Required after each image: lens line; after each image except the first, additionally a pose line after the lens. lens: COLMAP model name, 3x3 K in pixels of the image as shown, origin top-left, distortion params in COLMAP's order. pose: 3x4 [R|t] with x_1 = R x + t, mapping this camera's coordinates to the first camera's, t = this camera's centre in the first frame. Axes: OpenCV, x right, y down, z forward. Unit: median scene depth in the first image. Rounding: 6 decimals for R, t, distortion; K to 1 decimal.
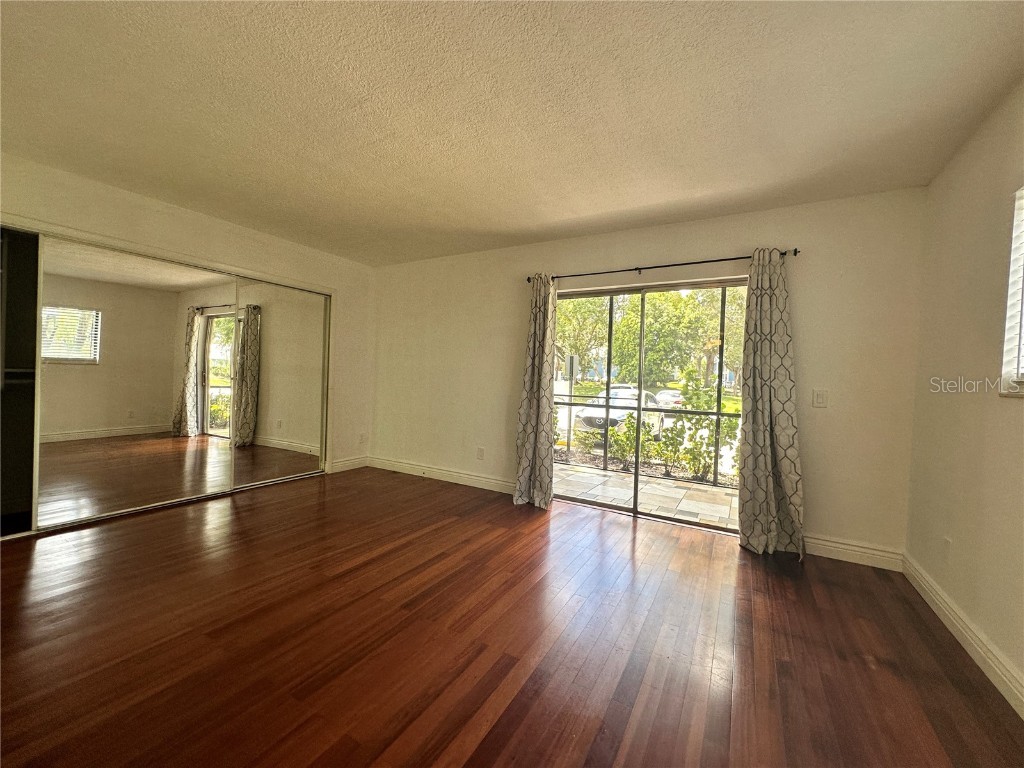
lens RADIAL K [[408.4, 0, 512.0], [0, 408.4, 384.0], [0, 0, 1]] dist [-0.001788, 0.000139]
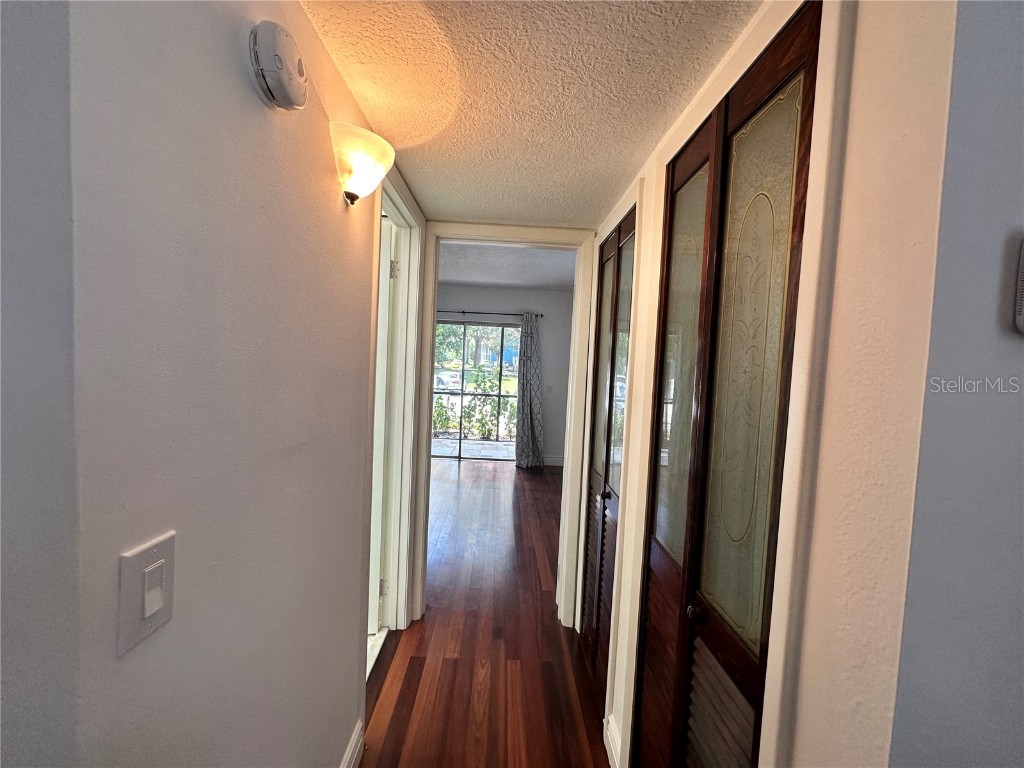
lens RADIAL K [[408.4, 0, 512.0], [0, 408.4, 384.0], [0, 0, 1]] dist [-0.001788, 0.000139]
pose [[0.856154, -0.015793, 0.516479, -0.350272], [-0.012632, 0.998594, 0.051474, -0.070238], [-0.516566, -0.050594, 0.854752, -0.486171]]
